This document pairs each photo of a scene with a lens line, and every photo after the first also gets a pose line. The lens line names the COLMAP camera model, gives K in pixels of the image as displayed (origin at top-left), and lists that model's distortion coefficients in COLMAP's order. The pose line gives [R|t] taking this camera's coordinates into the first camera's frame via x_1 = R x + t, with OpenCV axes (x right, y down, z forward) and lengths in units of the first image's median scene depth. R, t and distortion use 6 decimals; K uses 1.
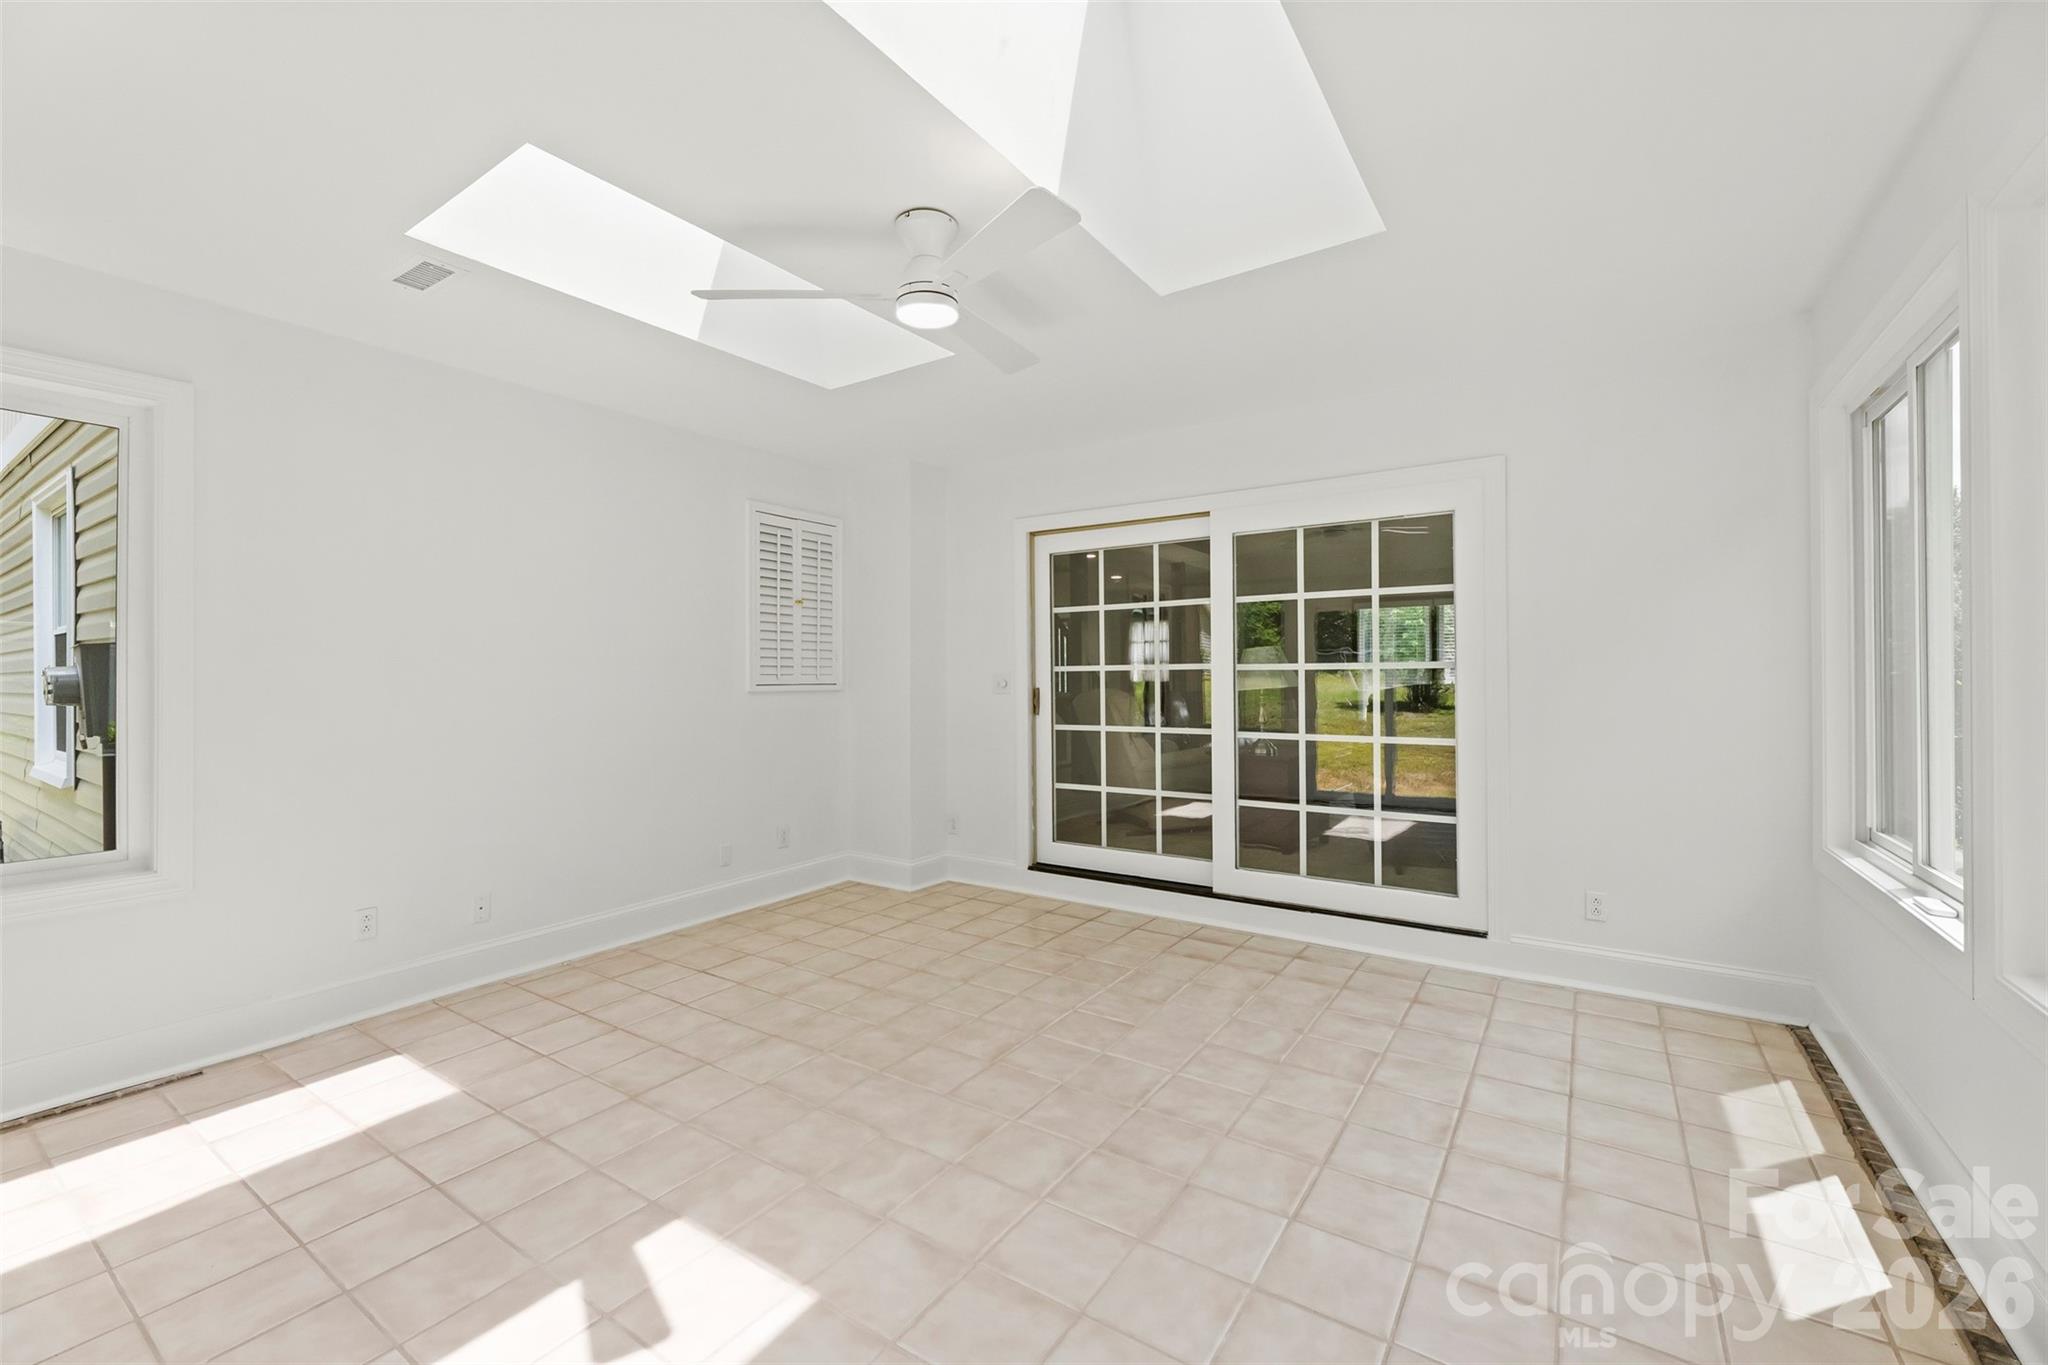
lens RADIAL K [[835.9, 0, 1022.0], [0, 835.9, 669.6], [0, 0, 1]] dist [0.001309, 0.000312]
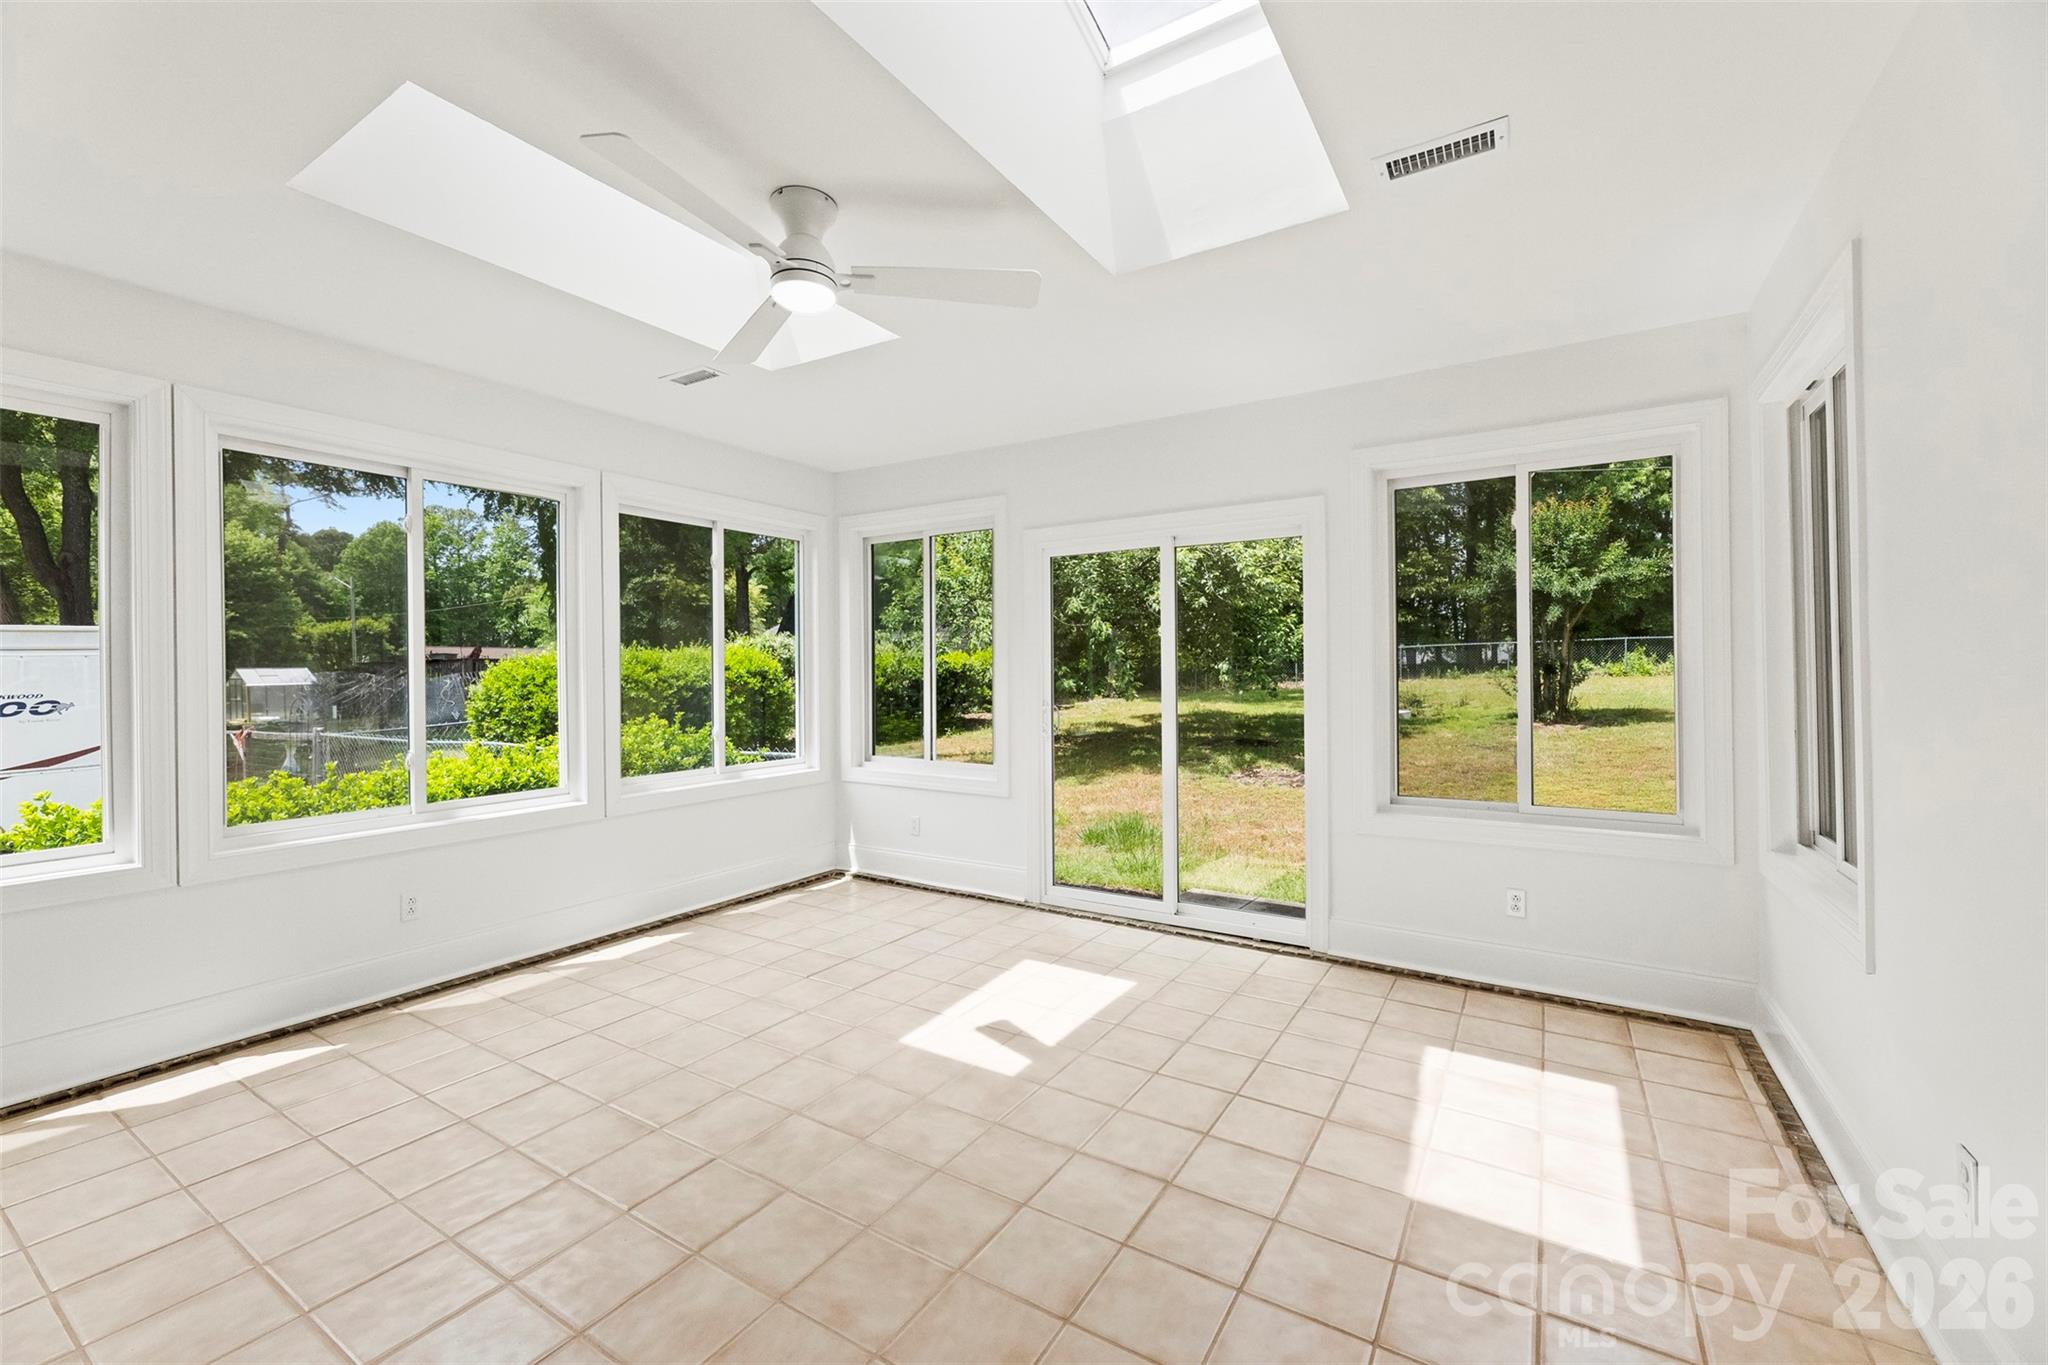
lens RADIAL K [[835.9, 0, 1022.0], [0, 835.9, 669.6], [0, 0, 1]] dist [0.001309, 0.000312]
pose [[-0.999405, 0.015056, -0.031034, -0.336567], [0.015266, 0.999862, -0.006538, 0.013478], [0.030931, -0.007008, -0.999497, 2.012036]]
